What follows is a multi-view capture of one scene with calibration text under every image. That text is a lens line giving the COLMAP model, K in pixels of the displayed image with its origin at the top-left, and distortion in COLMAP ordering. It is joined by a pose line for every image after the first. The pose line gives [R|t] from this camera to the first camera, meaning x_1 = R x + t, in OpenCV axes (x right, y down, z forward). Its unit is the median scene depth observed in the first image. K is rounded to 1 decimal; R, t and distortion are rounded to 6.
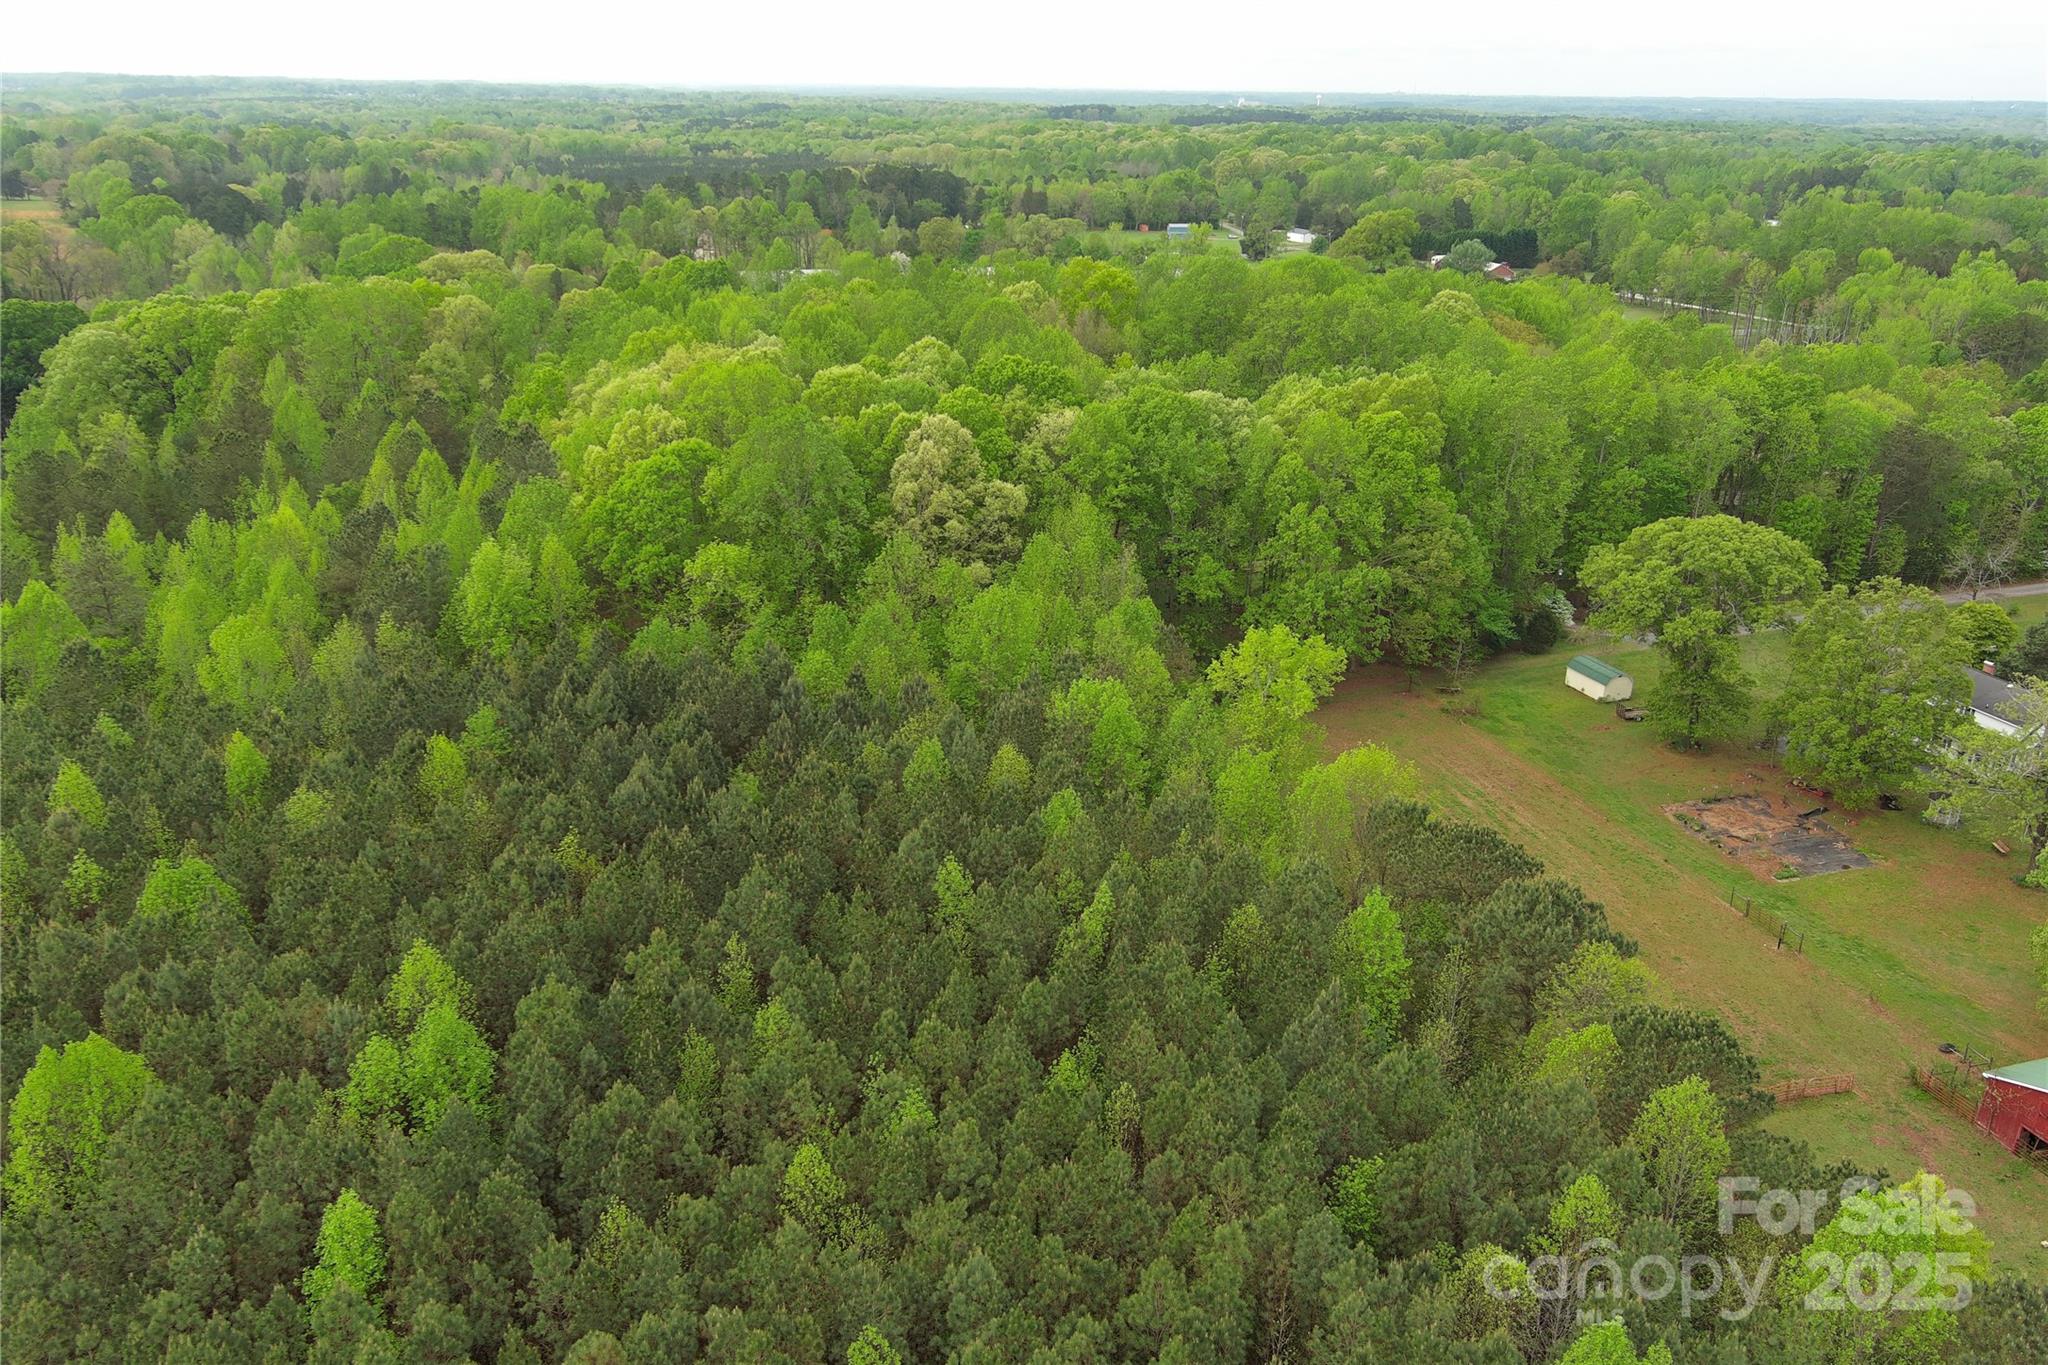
lens RADIAL K [[1599.2, 0, 1018.0], [0, 1599.2, 684.1], [0, 0, 1]] dist [0.021765, -0.009607]
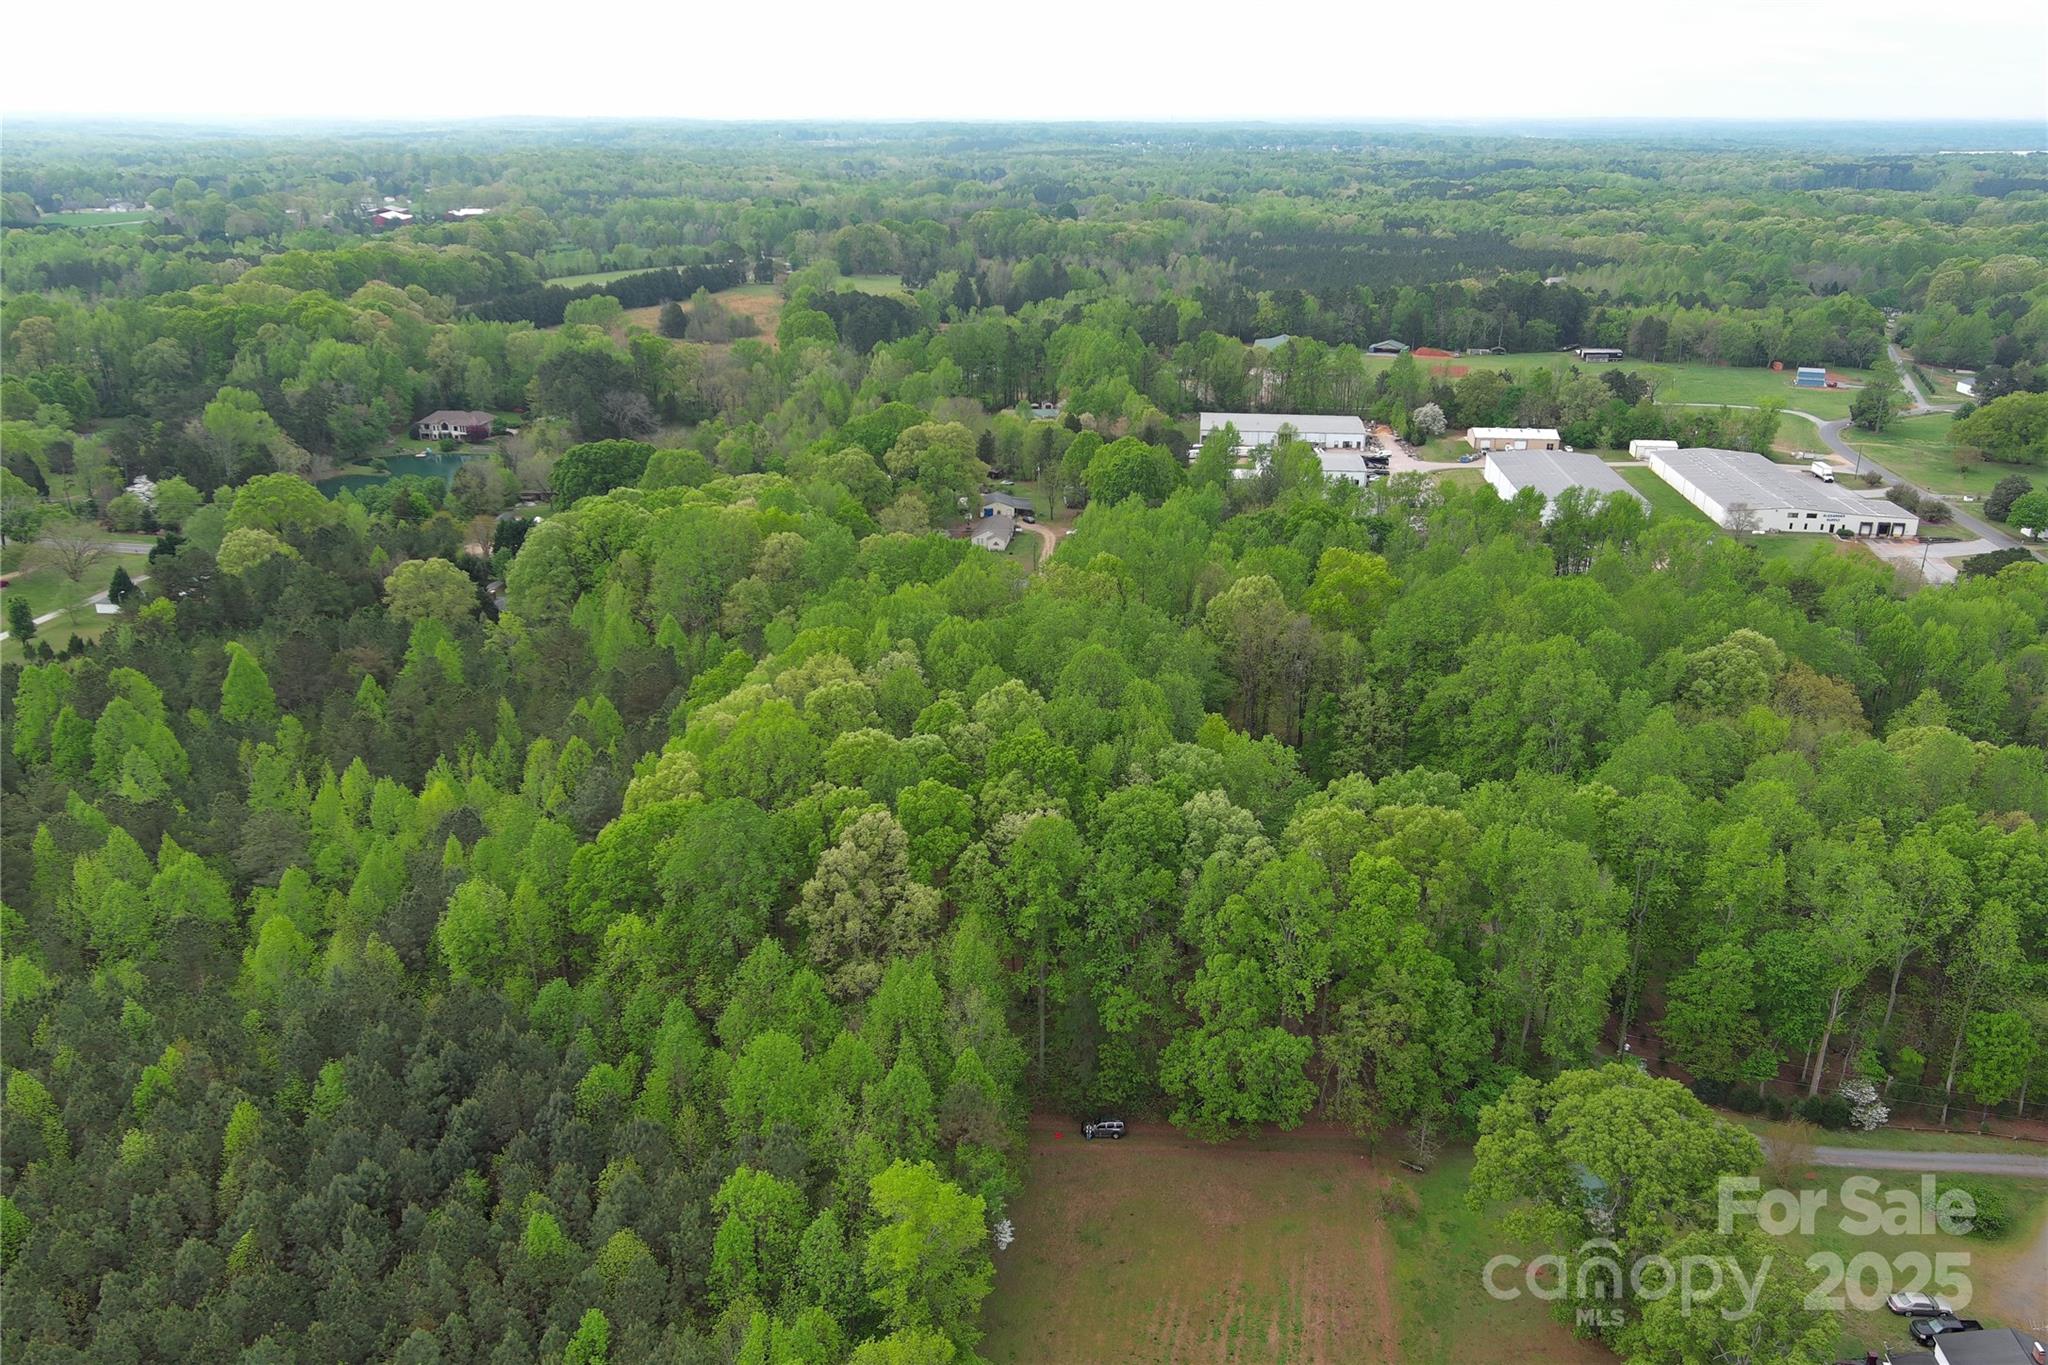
lens RADIAL K [[1599.2, 0, 1015.5], [0, 1599.2, 660.7], [0, 0, 1]] dist [0.021765, -0.009607]
pose [[0.898546, 0.141331, -0.415501, 0.417871], [-0.154295, 0.988022, 0.002399, -0.257413], [0.410864, 0.061954, 0.909589, 0.046488]]
